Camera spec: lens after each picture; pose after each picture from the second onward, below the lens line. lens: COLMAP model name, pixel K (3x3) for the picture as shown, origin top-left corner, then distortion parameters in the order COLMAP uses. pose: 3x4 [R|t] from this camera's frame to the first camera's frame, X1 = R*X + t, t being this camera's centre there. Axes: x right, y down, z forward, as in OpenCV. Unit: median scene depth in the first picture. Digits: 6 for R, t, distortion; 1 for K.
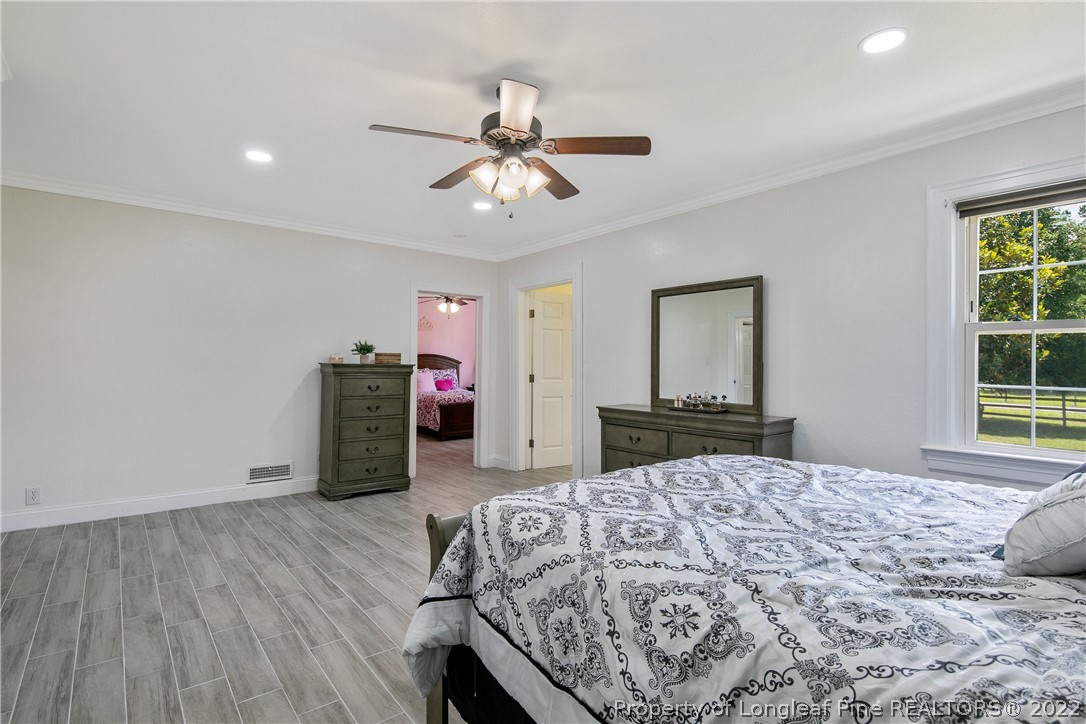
lens RADIAL K [[531.8, 0, 543.0], [0, 531.8, 362.0], [0, 0, 1]] dist [0.000679, 0.000087]
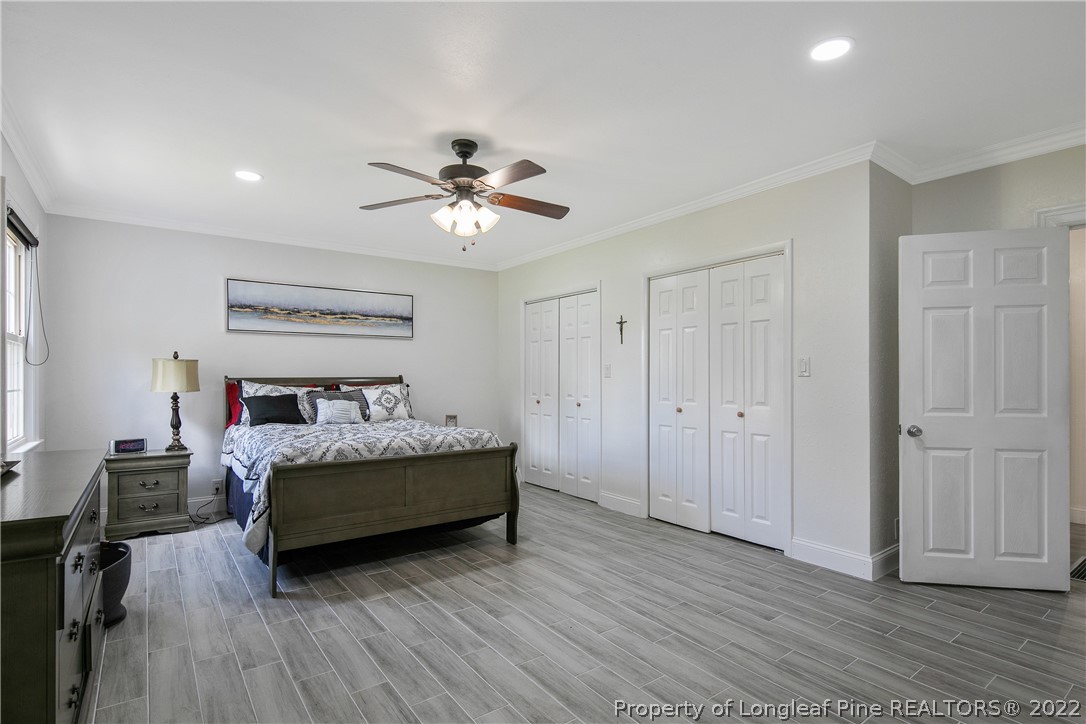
lens RADIAL K [[531.8, 0, 543.0], [0, 531.8, 362.0], [0, 0, 1]] dist [0.000679, 0.000087]
pose [[-0.999111, 0.003183, 0.042042, -0.288272], [0.002249, 0.999750, -0.022263, -0.002522], [-0.042102, -0.022148, -0.998868, 2.193353]]
